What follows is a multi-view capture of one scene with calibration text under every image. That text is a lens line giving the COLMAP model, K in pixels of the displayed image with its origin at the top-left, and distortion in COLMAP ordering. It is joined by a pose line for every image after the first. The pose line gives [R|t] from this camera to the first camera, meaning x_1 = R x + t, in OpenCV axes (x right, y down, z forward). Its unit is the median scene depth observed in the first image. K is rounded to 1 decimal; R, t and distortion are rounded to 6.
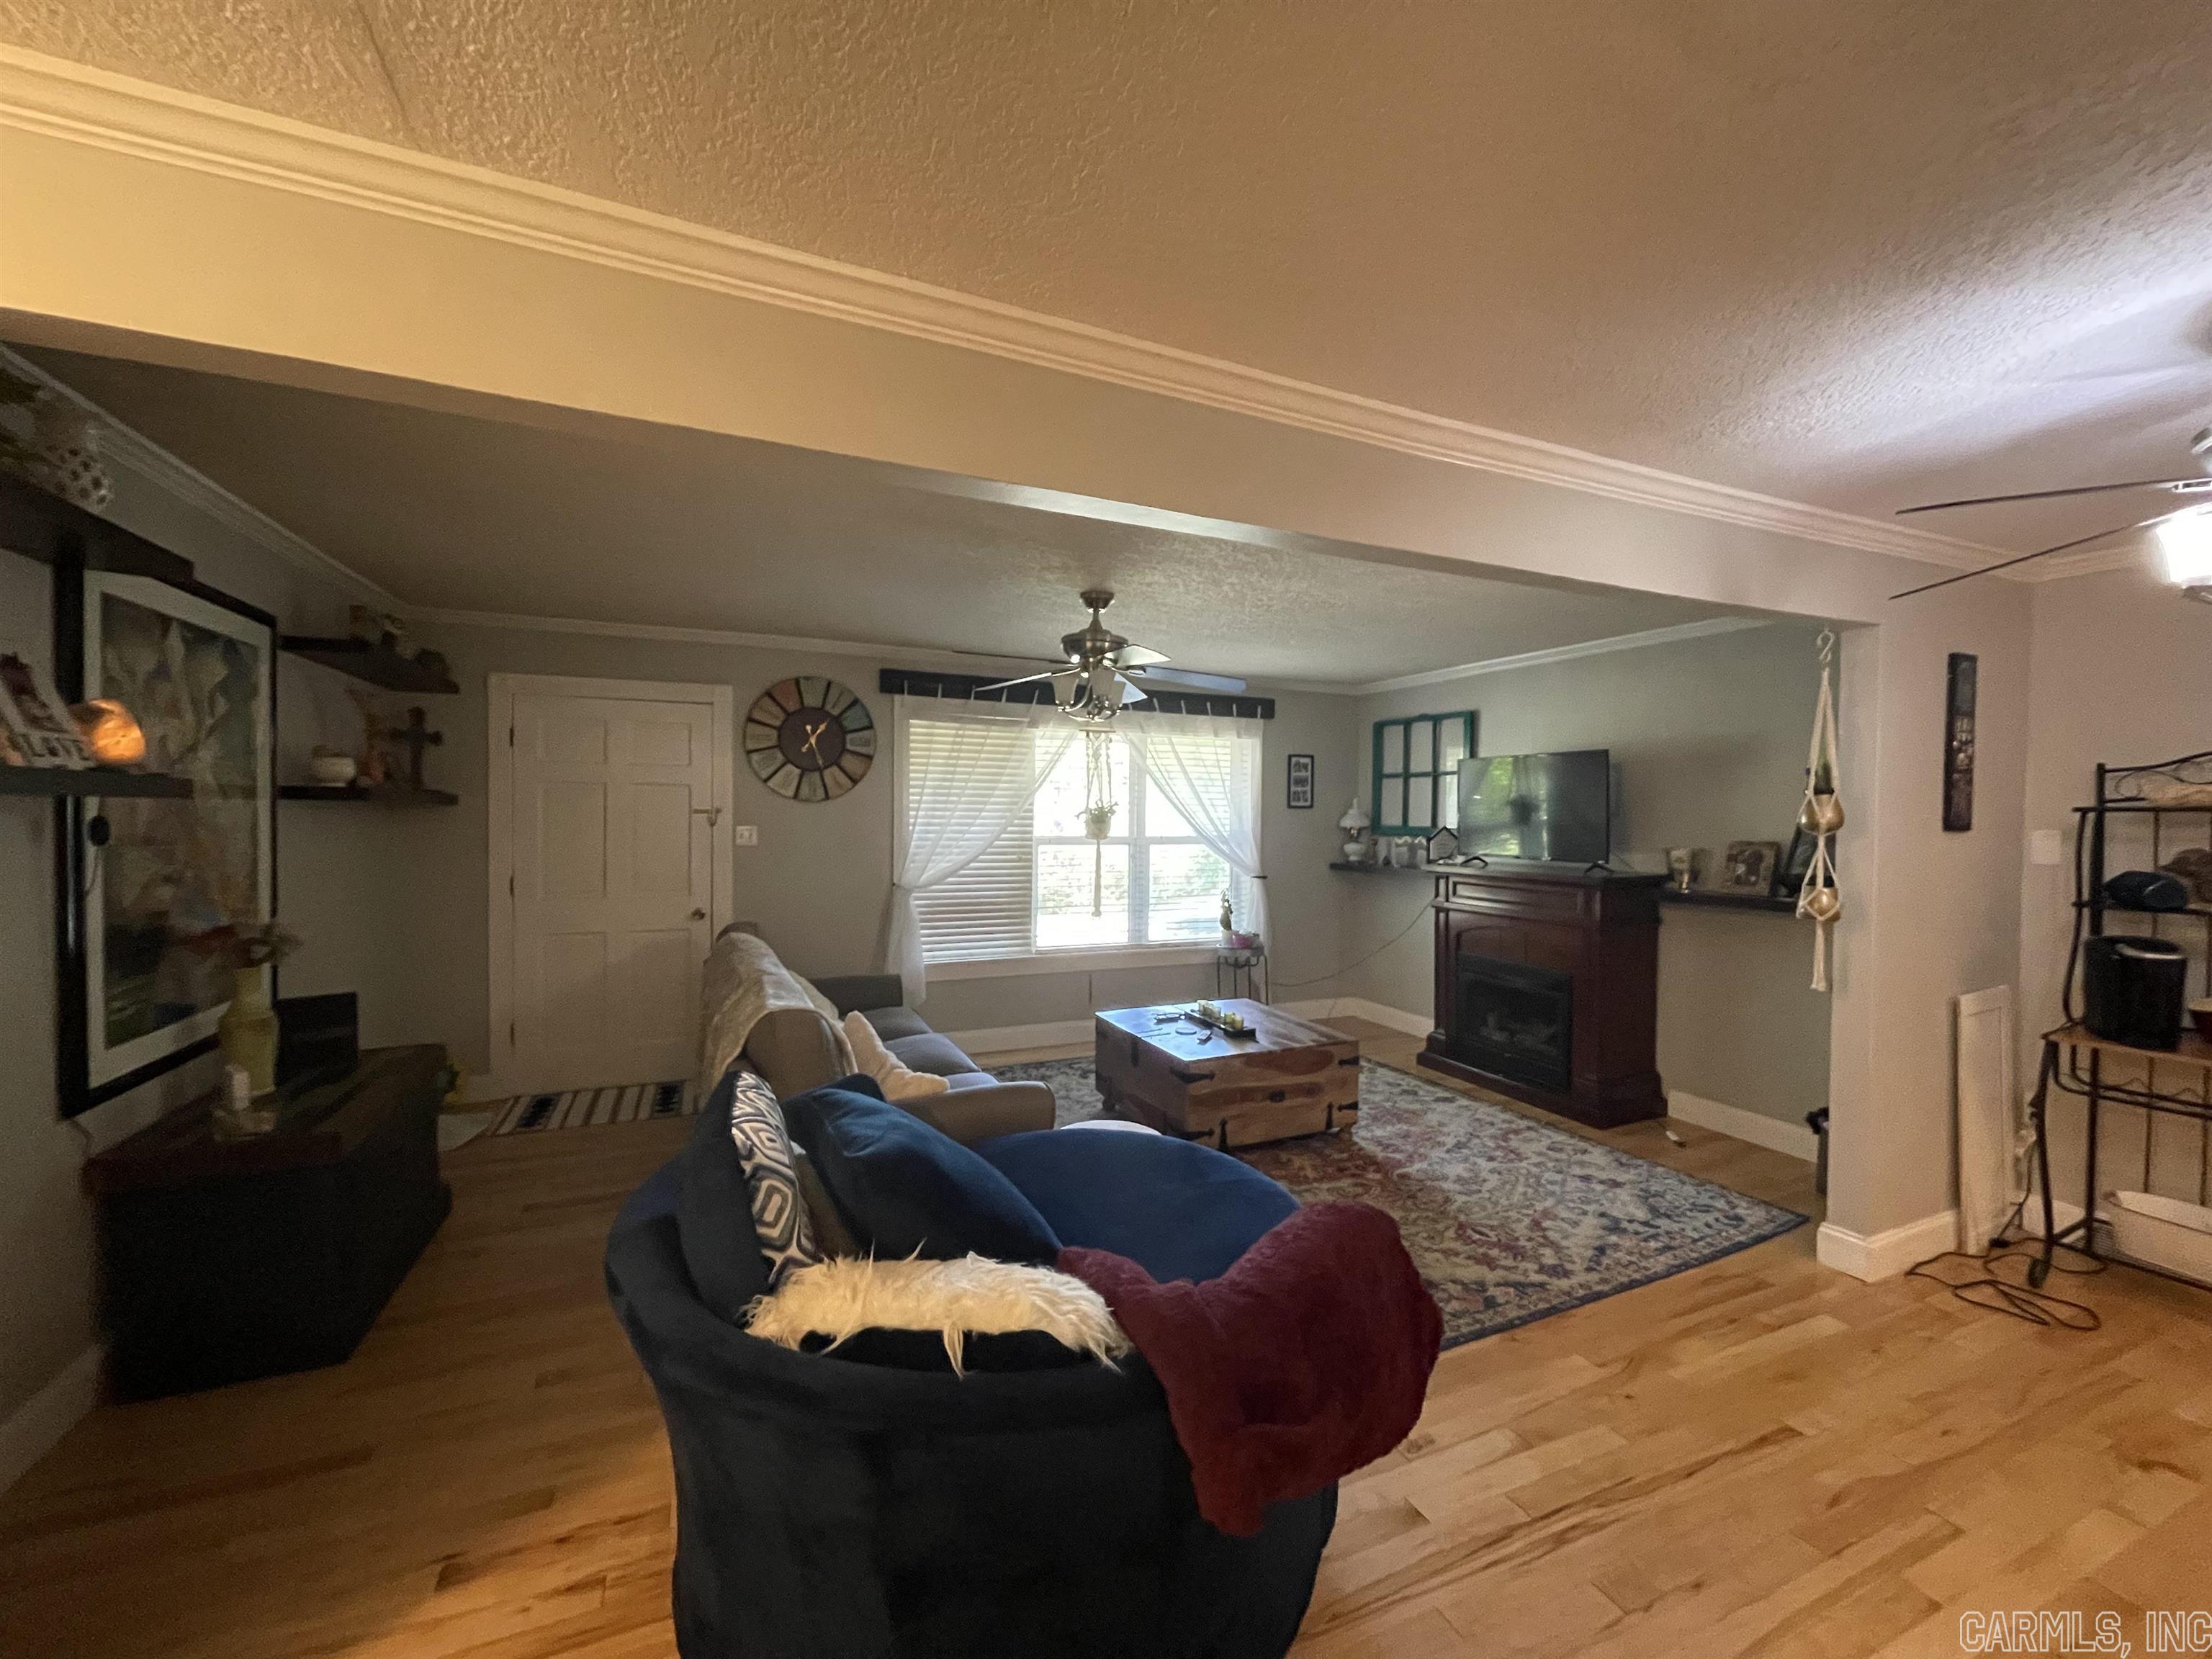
lens RADIAL K [[889.4, 0, 1106.9], [0, 889.4, 829.2], [0, 0, 1]] dist [-0.004050, -0.000445]
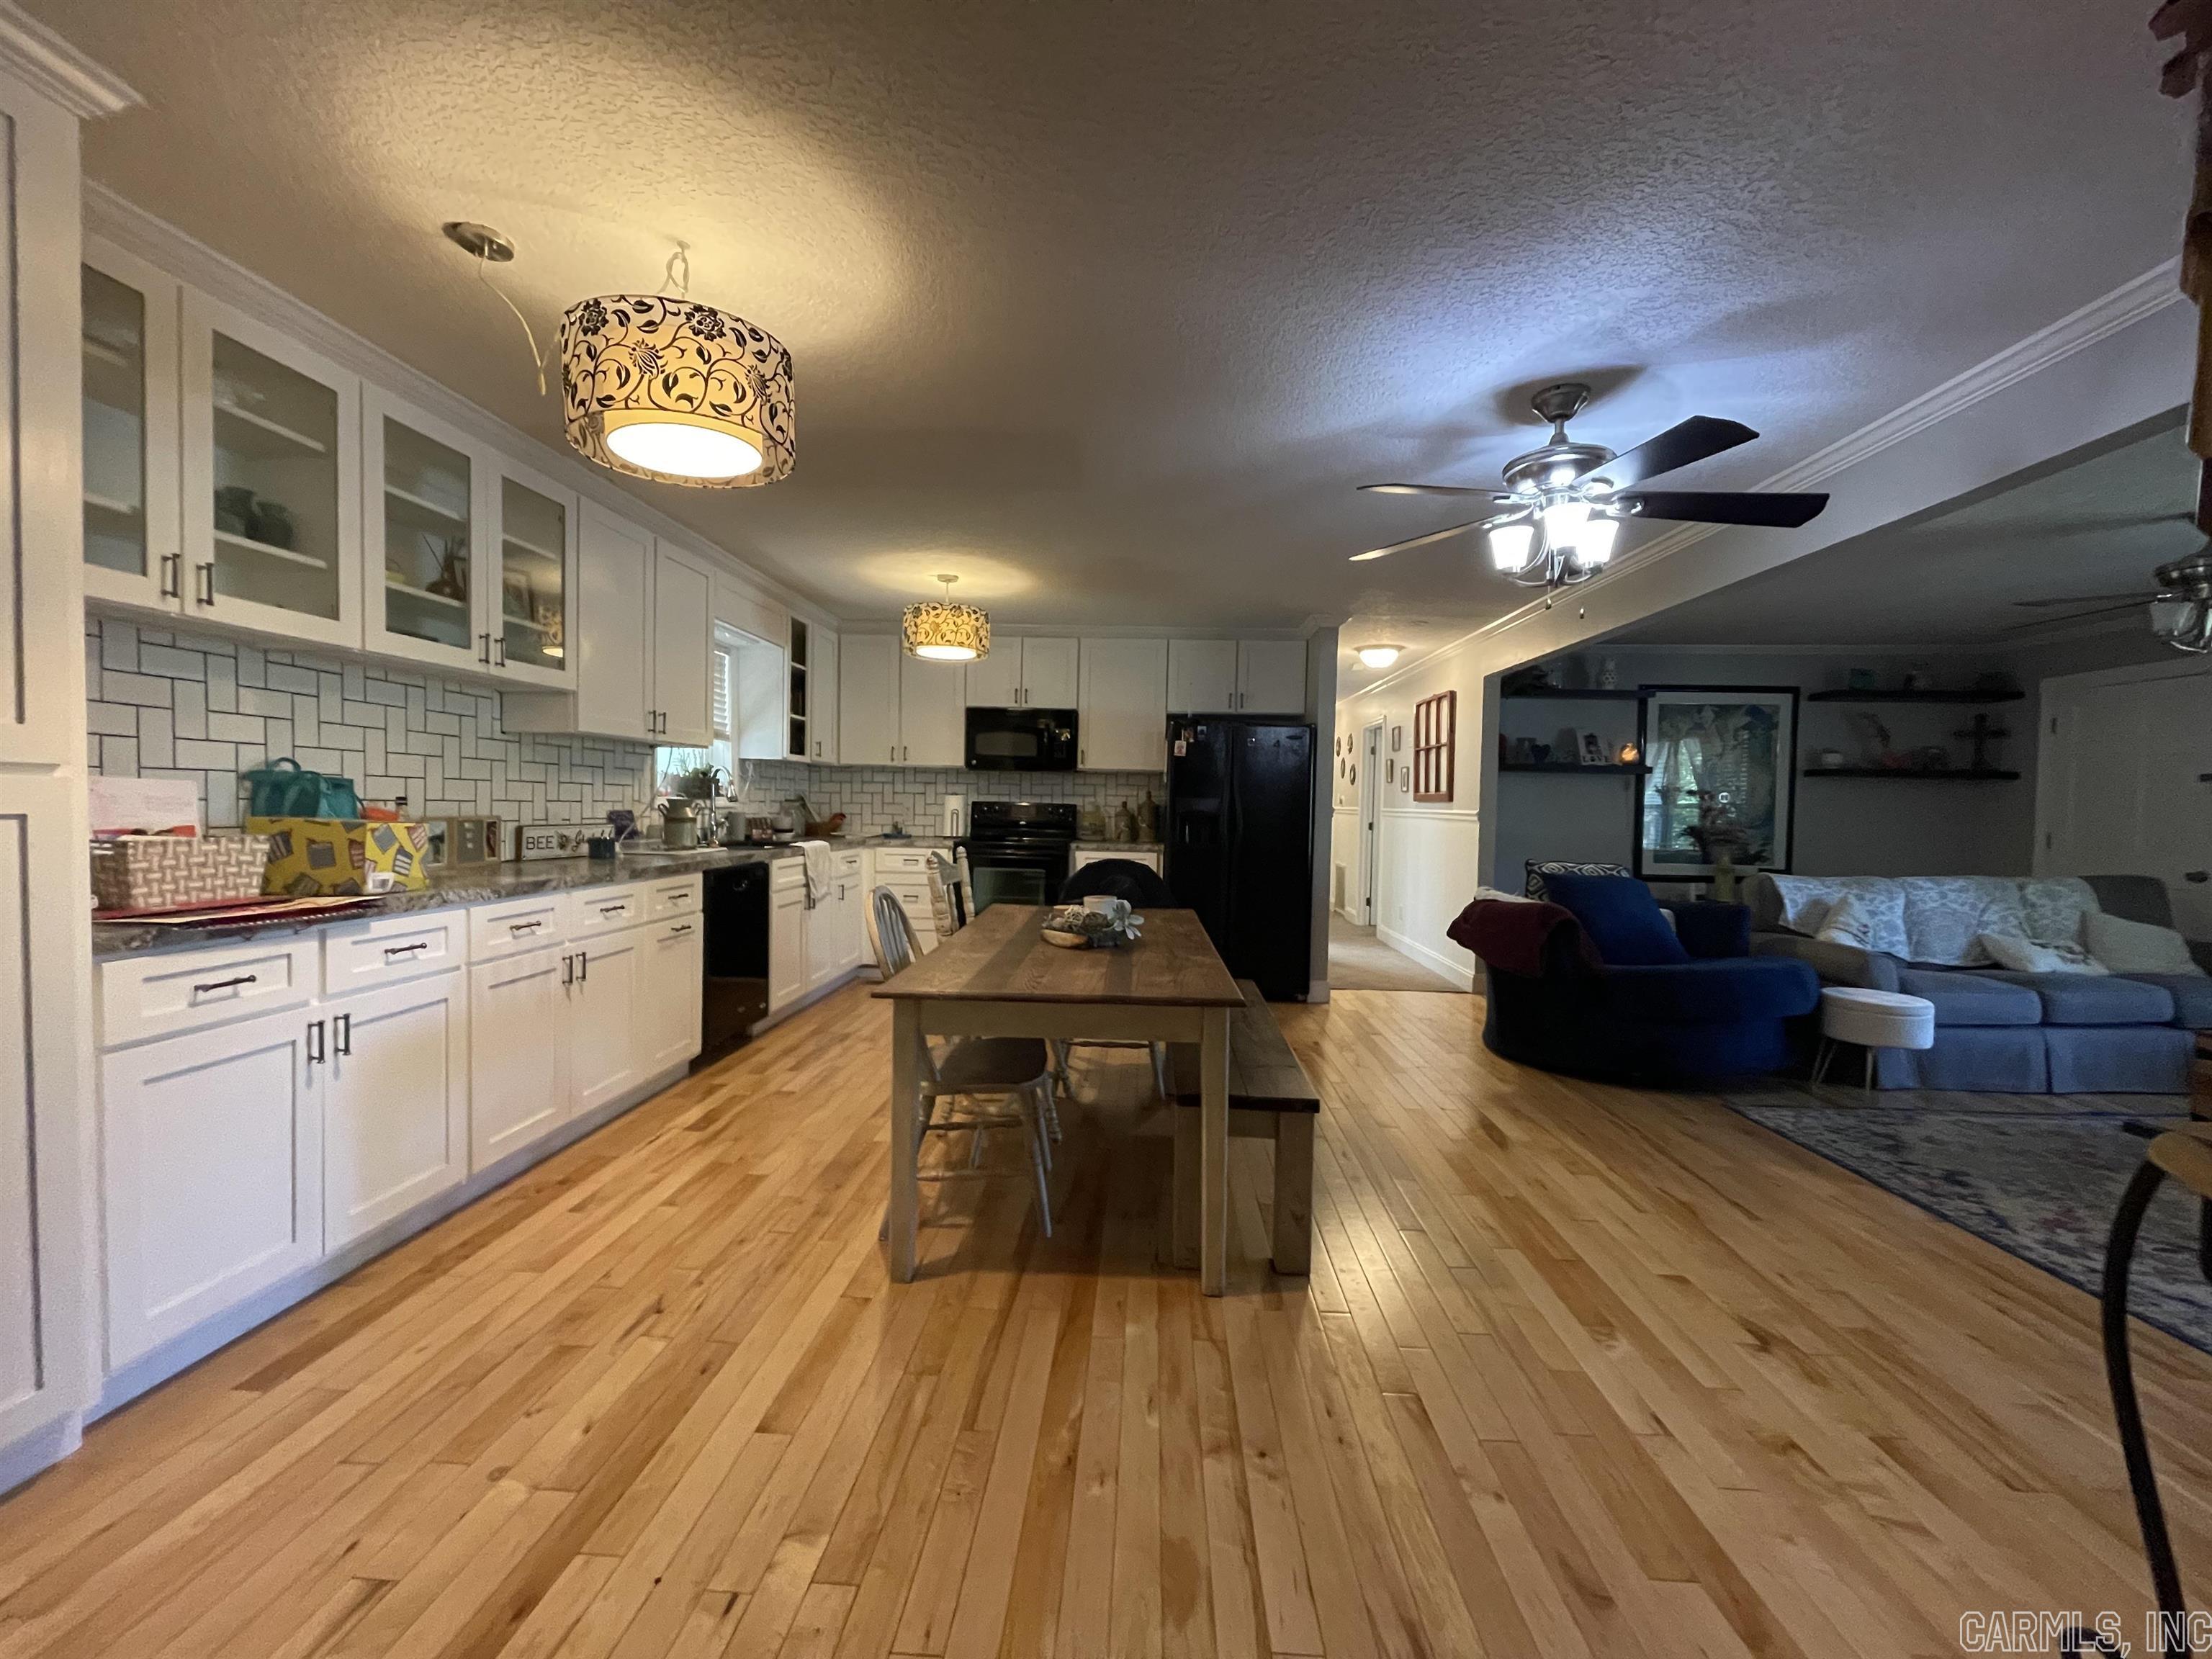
lens RADIAL K [[889.4, 0, 1109.2], [0, 889.4, 826.4], [0, 0, 1]] dist [-0.004050, -0.000445]
pose [[-0.451678, 0.002749, -0.892177, 1.752049], [-0.035391, 0.999153, 0.020996, 0.102888], [0.891479, 0.041058, -0.451198, 0.557692]]
